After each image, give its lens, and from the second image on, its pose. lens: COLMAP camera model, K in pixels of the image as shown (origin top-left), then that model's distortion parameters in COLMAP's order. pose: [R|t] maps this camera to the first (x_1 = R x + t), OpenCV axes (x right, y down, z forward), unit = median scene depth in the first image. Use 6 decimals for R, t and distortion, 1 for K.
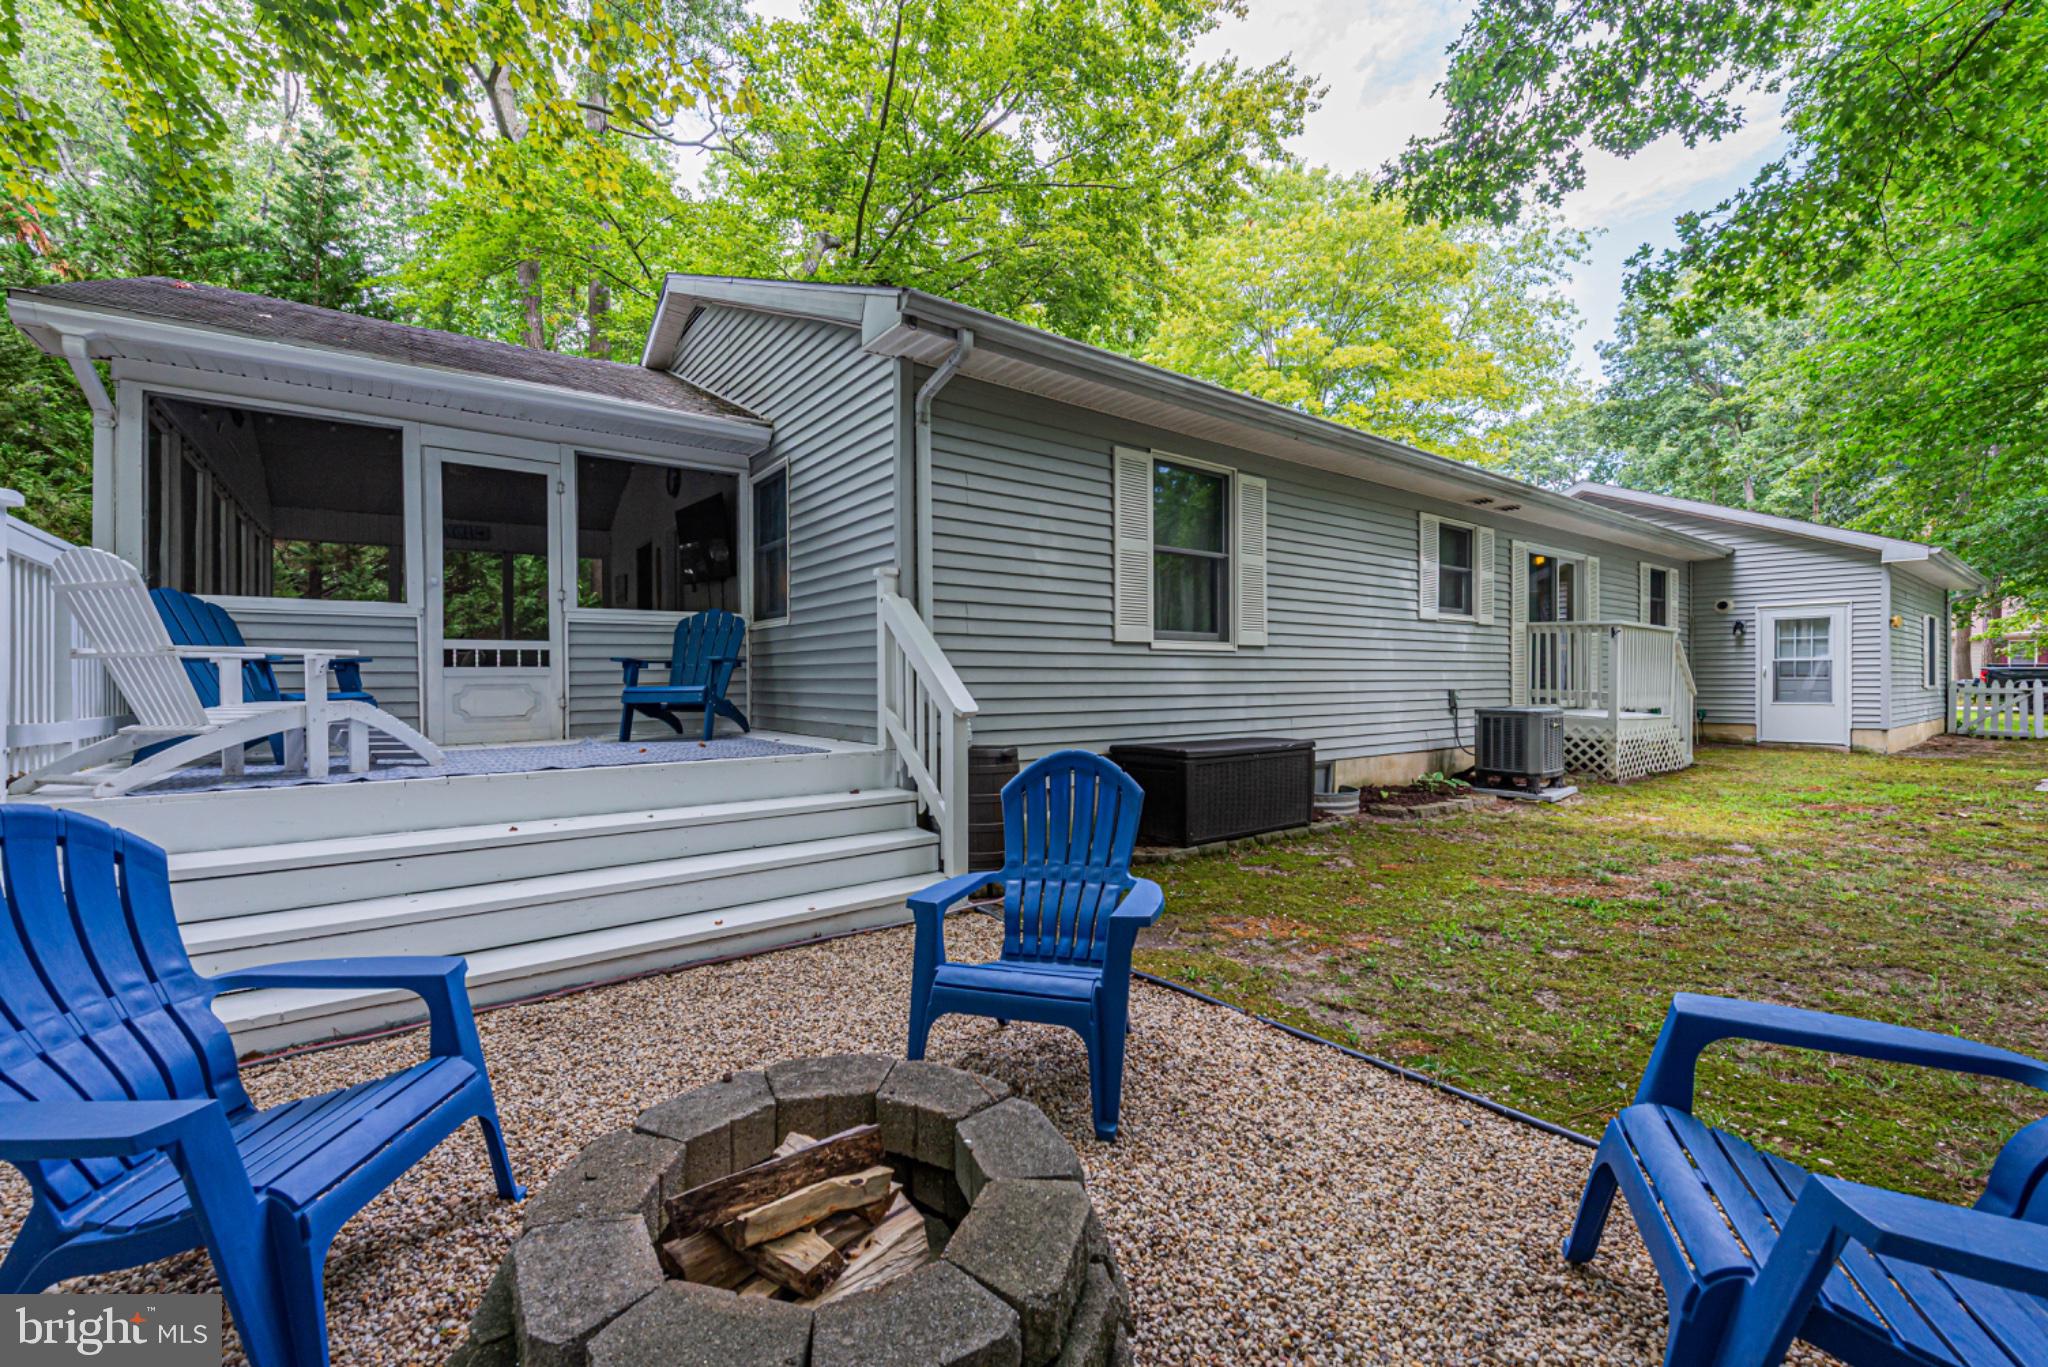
lens RADIAL K [[812.1, 0, 1027.8], [0, 812.1, 661.6], [0, 0, 1]] dist [0.004824, 0.000090]
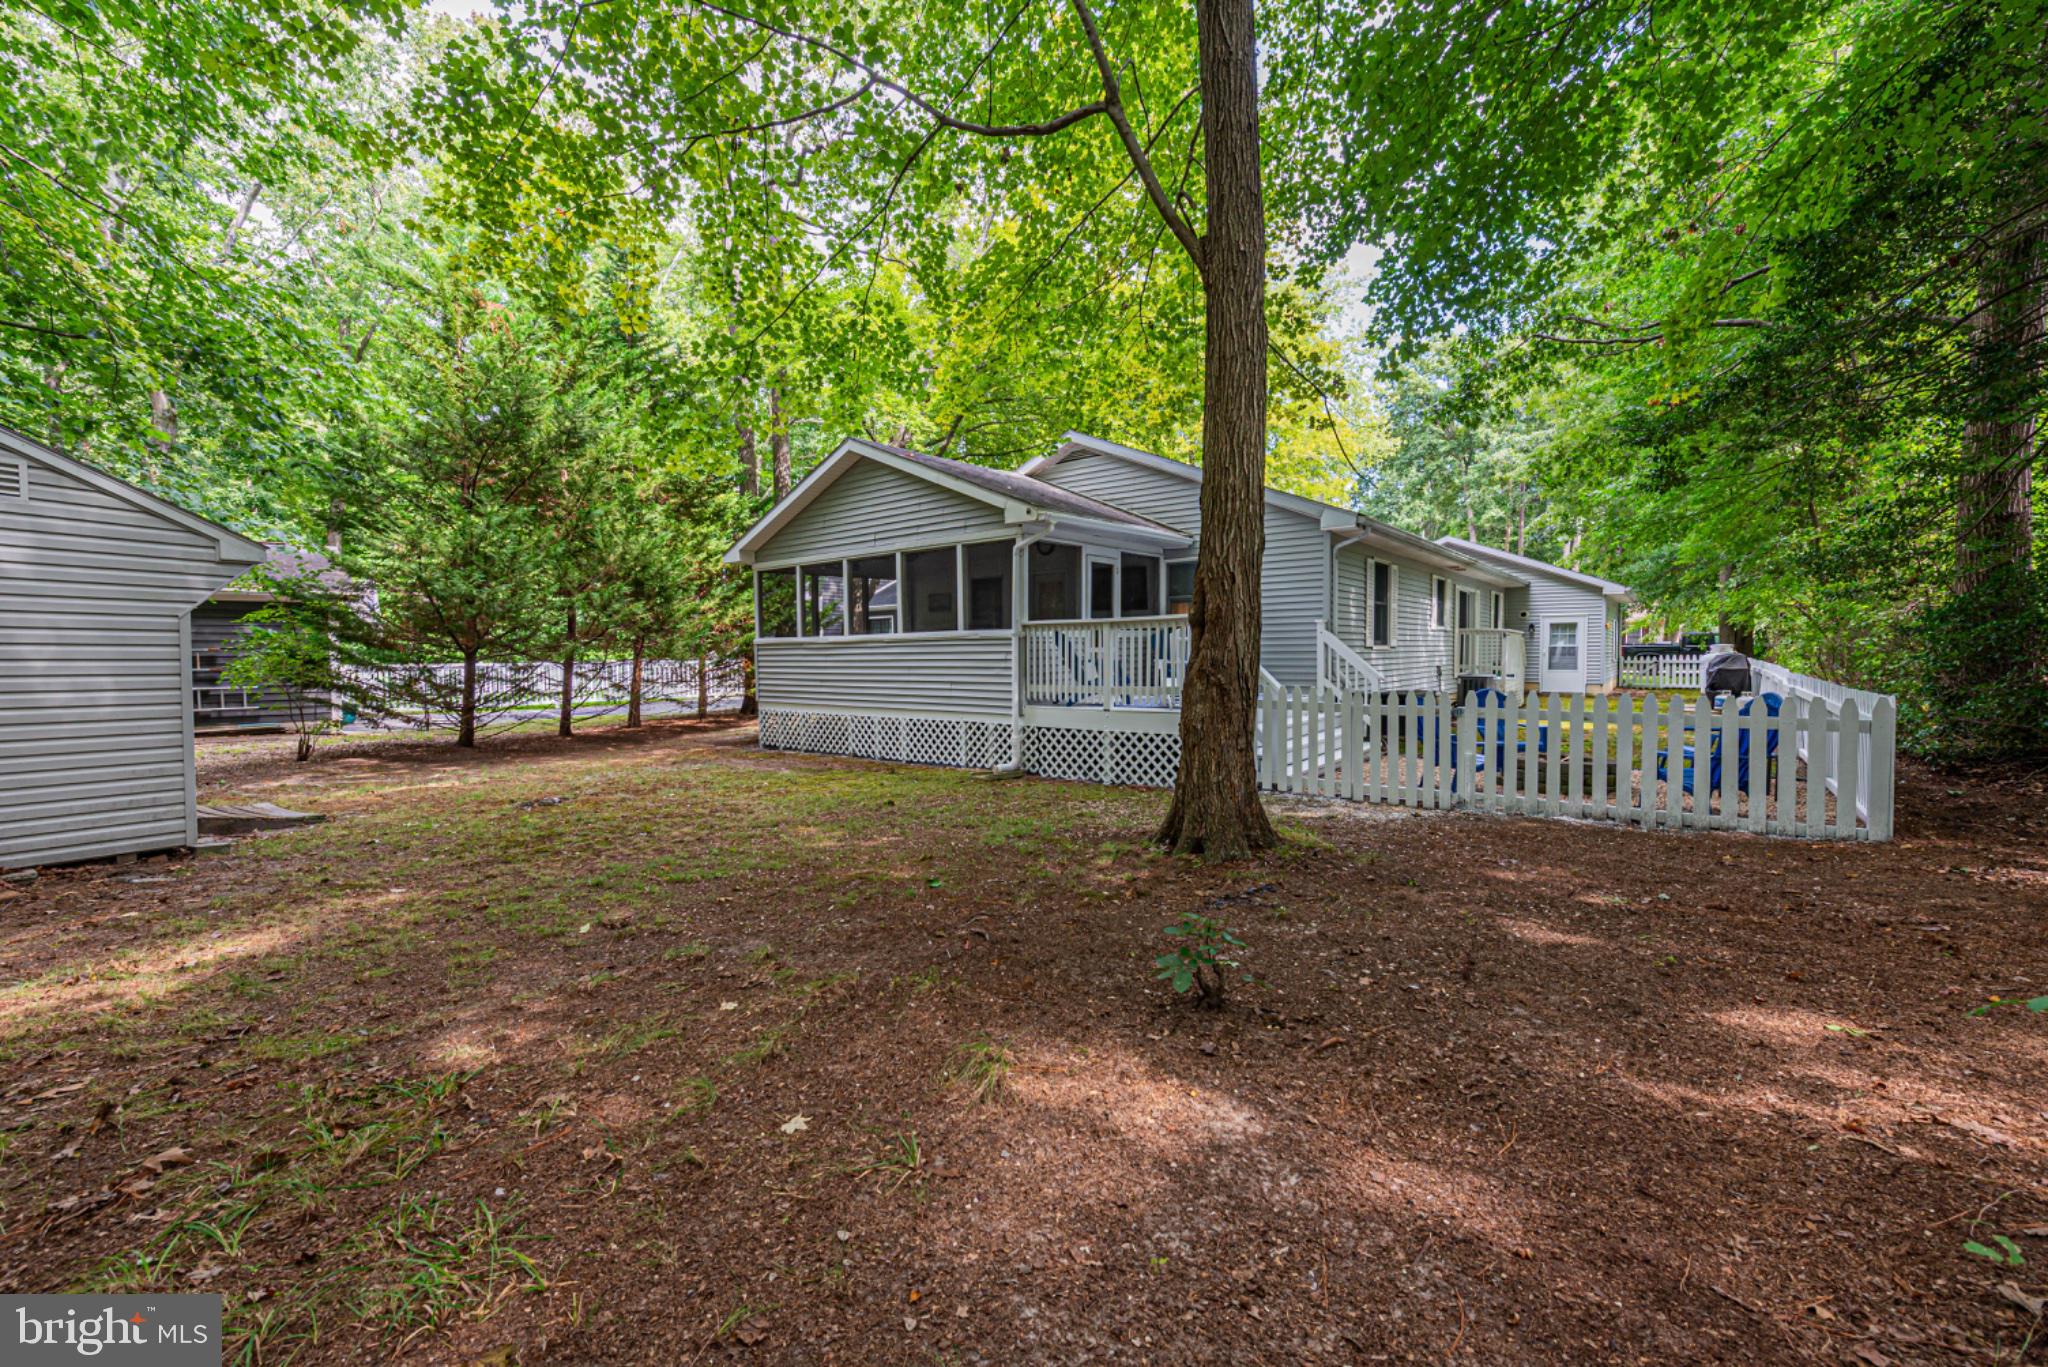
lens RADIAL K [[812.1, 0, 1027.8], [0, 812.1, 661.6], [0, 0, 1]] dist [0.004824, 0.000090]
pose [[0.966505, -0.010085, 0.256449, -0.645020], [0.001985, 0.999492, 0.031824, -0.027338], [-0.256639, -0.030249, 0.966034, -0.426241]]
